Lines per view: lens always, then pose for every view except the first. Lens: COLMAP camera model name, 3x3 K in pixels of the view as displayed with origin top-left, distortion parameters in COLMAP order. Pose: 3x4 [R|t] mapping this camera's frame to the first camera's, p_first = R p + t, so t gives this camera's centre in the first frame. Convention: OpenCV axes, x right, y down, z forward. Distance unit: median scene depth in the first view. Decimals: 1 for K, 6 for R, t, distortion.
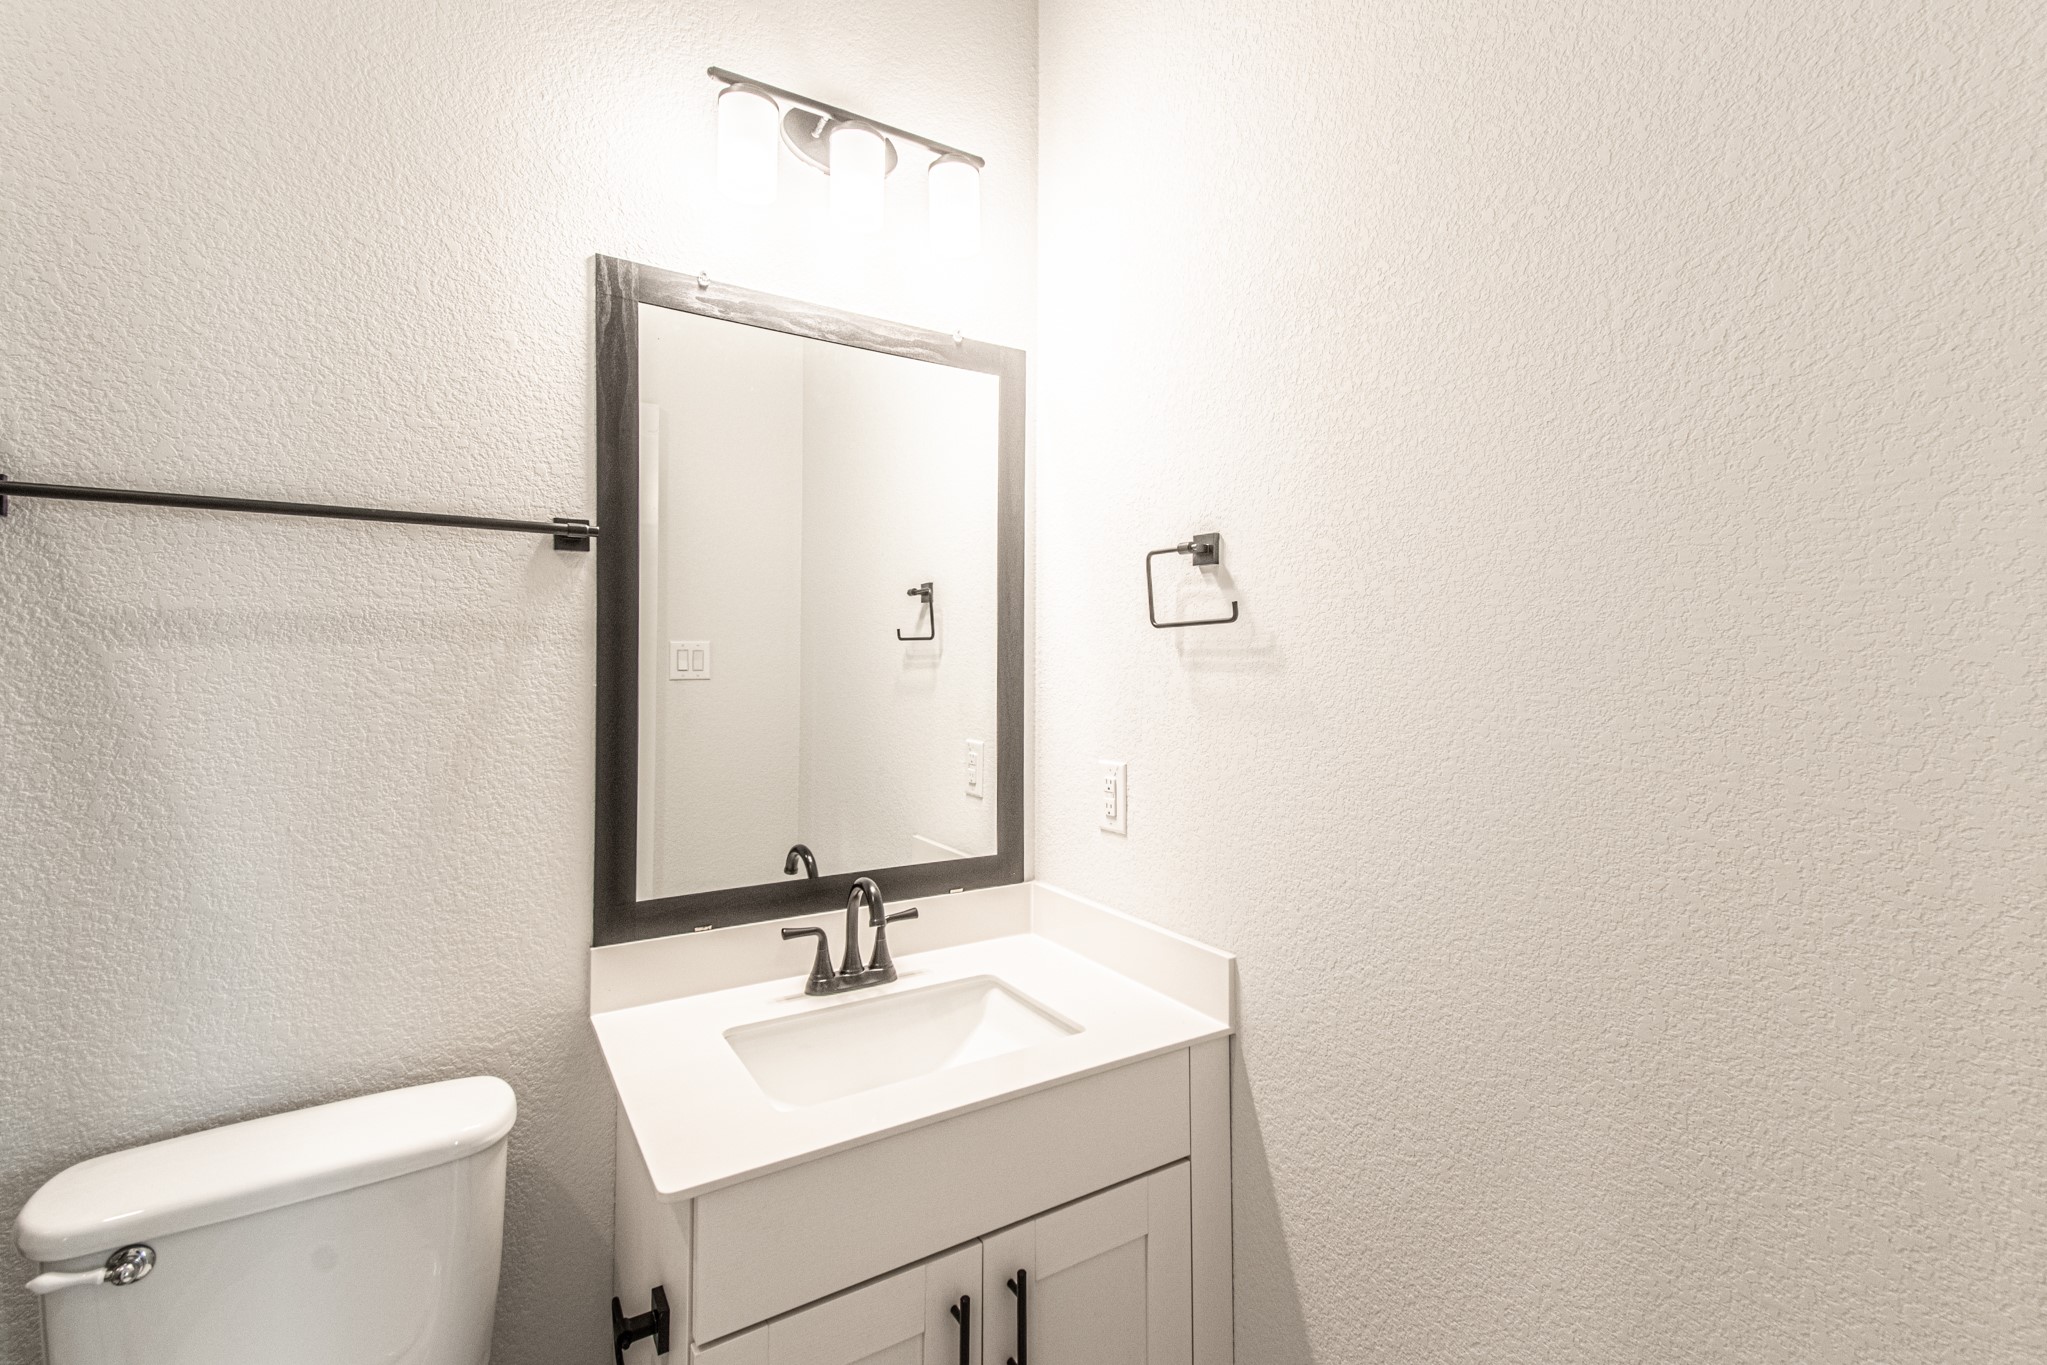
lens RADIAL K [[877.1, 0, 1030.5], [0, 877.1, 686.7], [0, 0, 1]] dist [0.048321, -0.026838]
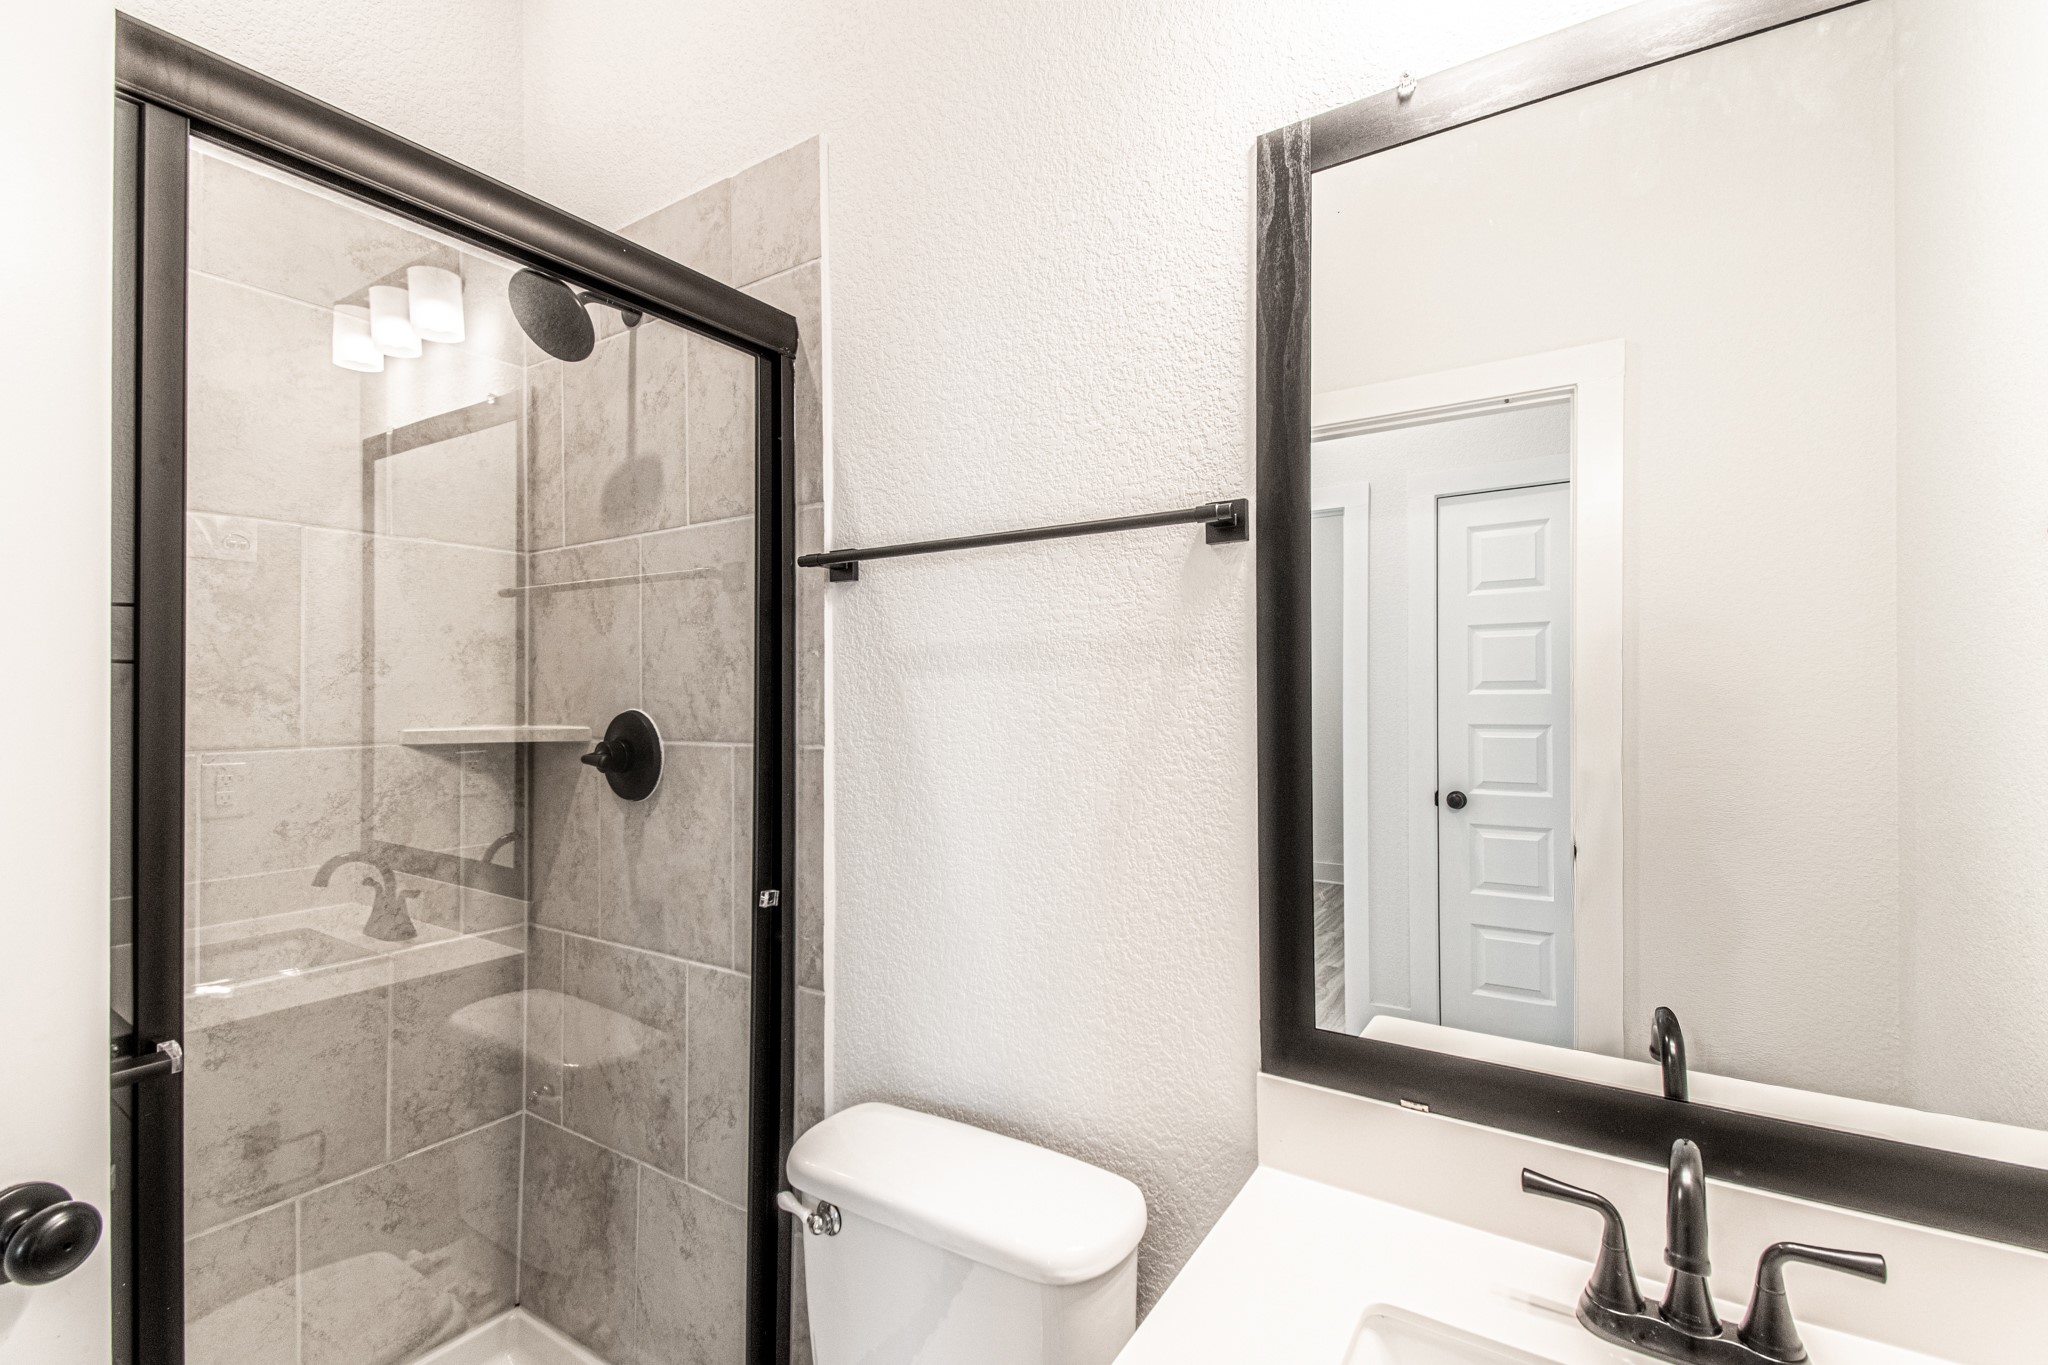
lens RADIAL K [[877.6, 0, 1031.0], [0, 877.6, 686.7], [0, 0, 1]] dist [0.048321, -0.026838]
pose [[0.432148, -0.008912, -0.901759, 0.098110], [-0.013902, 0.999767, -0.016543, -0.013051], [0.901695, 0.019685, 0.431924, 0.523361]]
